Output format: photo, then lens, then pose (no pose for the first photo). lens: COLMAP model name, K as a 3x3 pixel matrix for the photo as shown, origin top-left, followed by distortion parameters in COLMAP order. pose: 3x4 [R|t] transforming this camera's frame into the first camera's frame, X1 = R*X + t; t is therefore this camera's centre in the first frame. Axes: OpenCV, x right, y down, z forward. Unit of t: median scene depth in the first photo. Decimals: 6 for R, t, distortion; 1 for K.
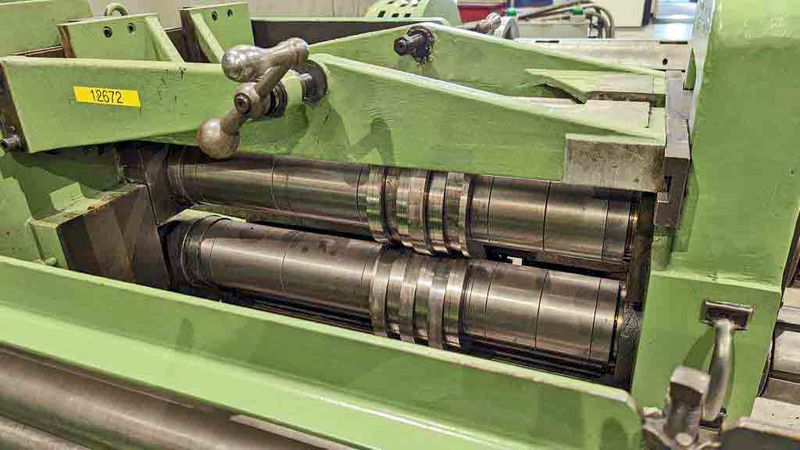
lens RADIAL K [[584.6, 0, 400.0], [0, 584.6, 225.0], [0, 0, 1]] dist [0.002037, 0.000744]
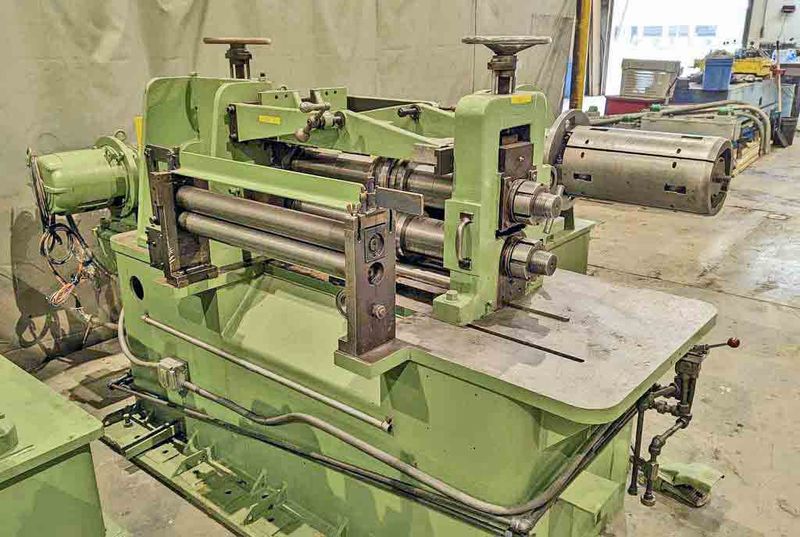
lens RADIAL K [[704.2, 0, 400.0], [0, 704.2, 268.5], [0, 0, 1]] dist [0.007981, 0.001635]
pose [[0.951152, 0.135750, -0.277277, 0.776038], [-0.164439, 0.982900, -0.082869, 0.456196], [0.261286, 0.124416, 0.957210, -1.362334]]
